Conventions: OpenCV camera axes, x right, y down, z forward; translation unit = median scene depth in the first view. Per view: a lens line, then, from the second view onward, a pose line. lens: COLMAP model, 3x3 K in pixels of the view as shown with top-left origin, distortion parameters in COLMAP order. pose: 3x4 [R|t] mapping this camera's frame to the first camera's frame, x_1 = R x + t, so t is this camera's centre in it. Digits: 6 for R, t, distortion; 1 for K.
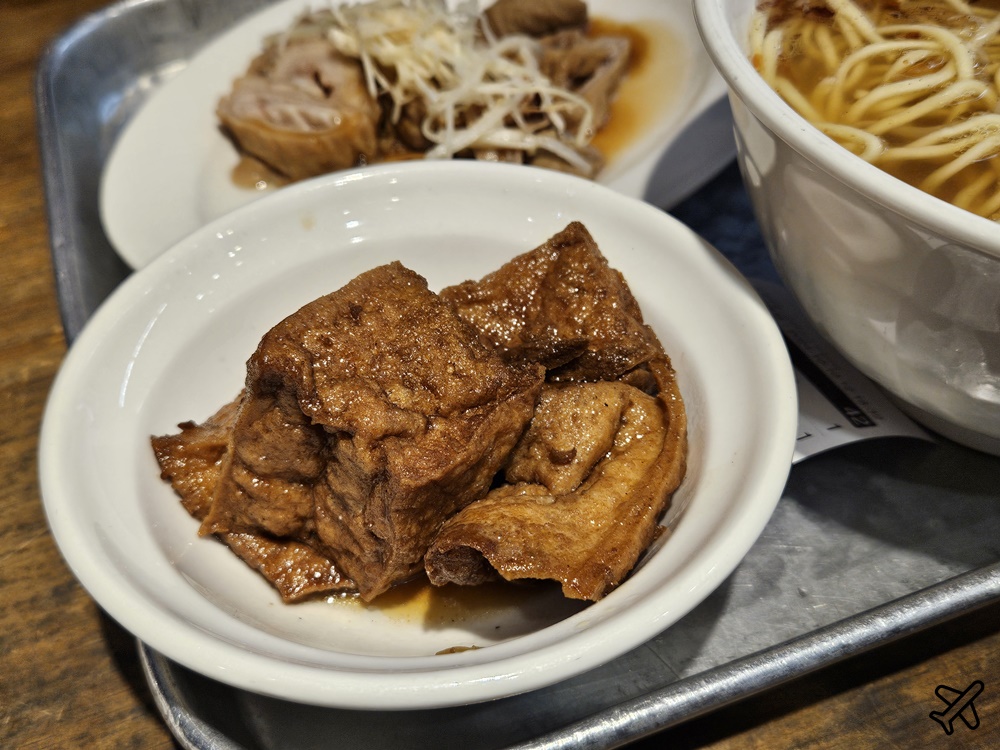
lens RADIAL K [[1047.7, 0, 500.0], [0, 1047.7, 375.0], [0, 0, 1]] dist [0.015286, 0.002286]
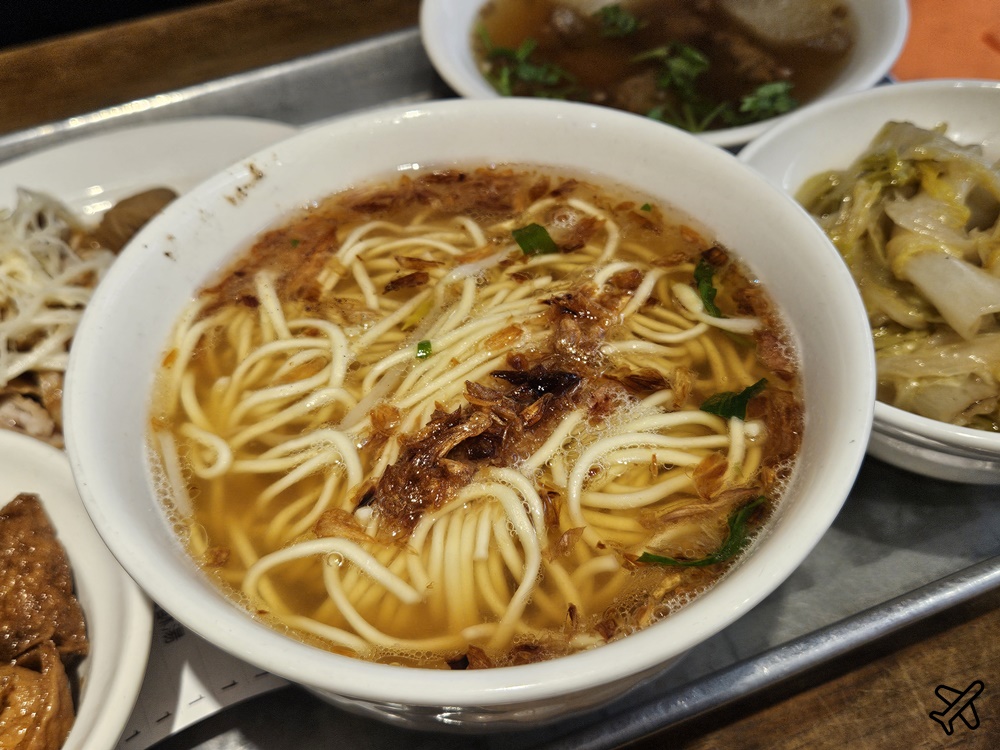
lens RADIAL K [[1047.7, 0, 500.0], [0, 1047.7, 375.0], [0, 0, 1]] dist [0.015286, 0.002286]
pose [[0.999976, -0.003204, 0.006088, 0.590545], [0.003192, 0.999993, 0.002054, -0.282296], [-0.006095, -0.002034, 0.999979, -0.120368]]
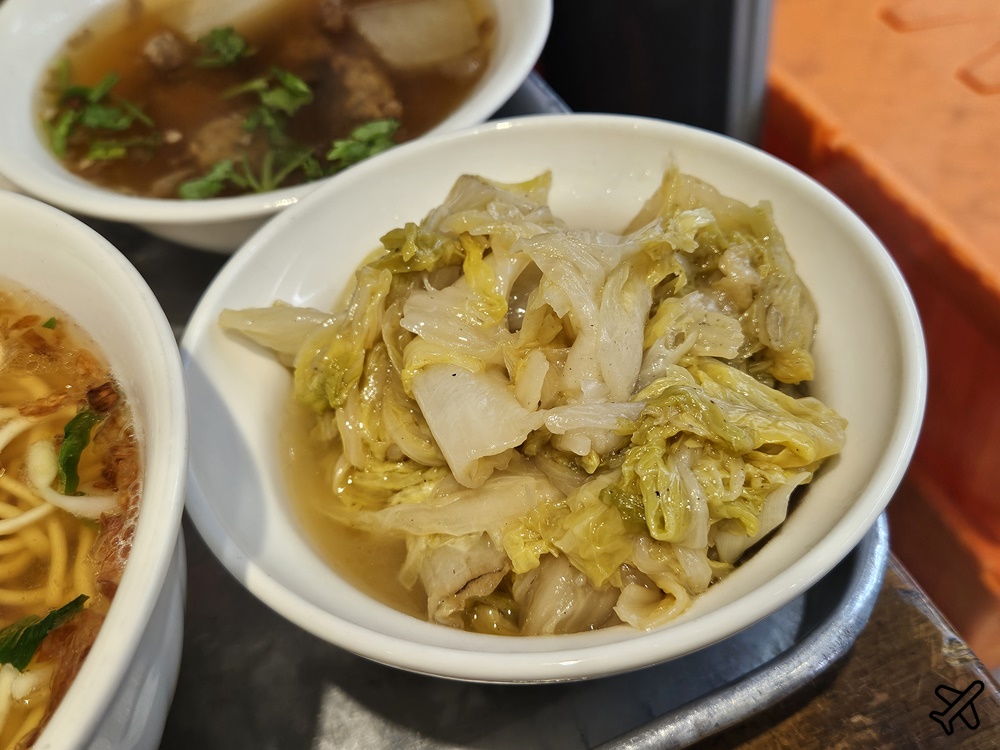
lens RADIAL K [[1062.8, 0, 500.0], [0, 1062.8, 375.0], [0, 0, 1]] dist [0.038570, 0.001901]
pose [[0.998750, -0.049622, 0.006054, 1.155867], [0.049553, 0.998710, 0.011074, -0.422996], [-0.006596, -0.010760, 0.999920, 0.180717]]
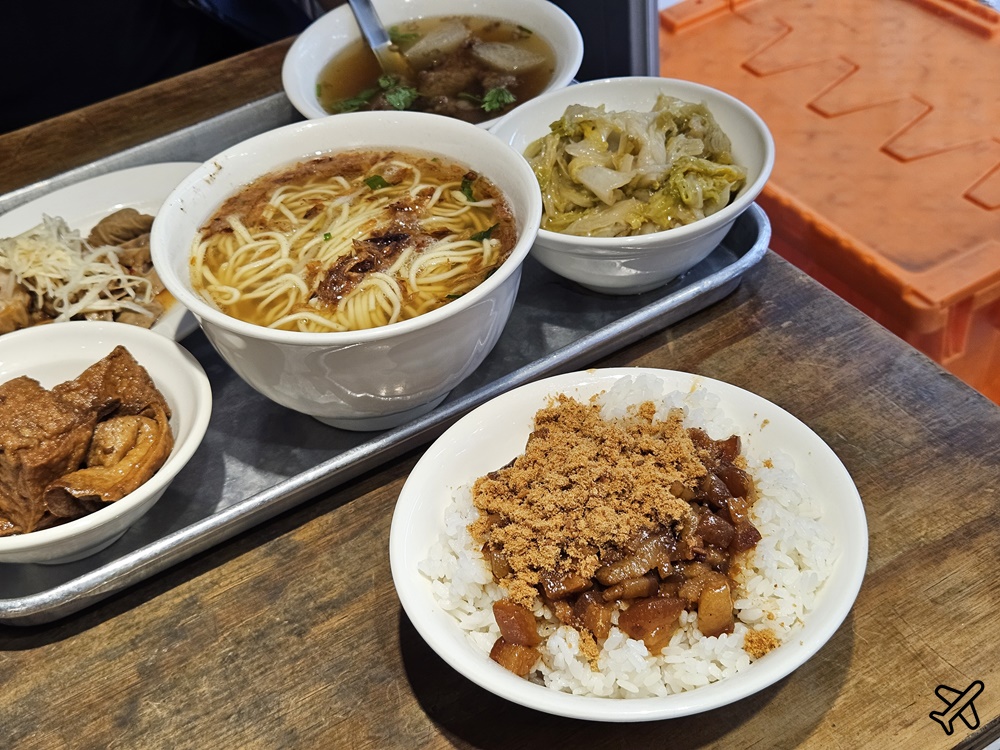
lens RADIAL K [[1278.1, 0, 500.0], [0, 1278.1, 375.0], [0, 0, 1]] dist [0.020724, 0.012413]
pose [[0.980644, -0.142909, 0.133847, 0.473337], [0.157990, 0.981321, -0.109768, 0.311094], [-0.115660, 0.128790, 0.984904, -1.583429]]
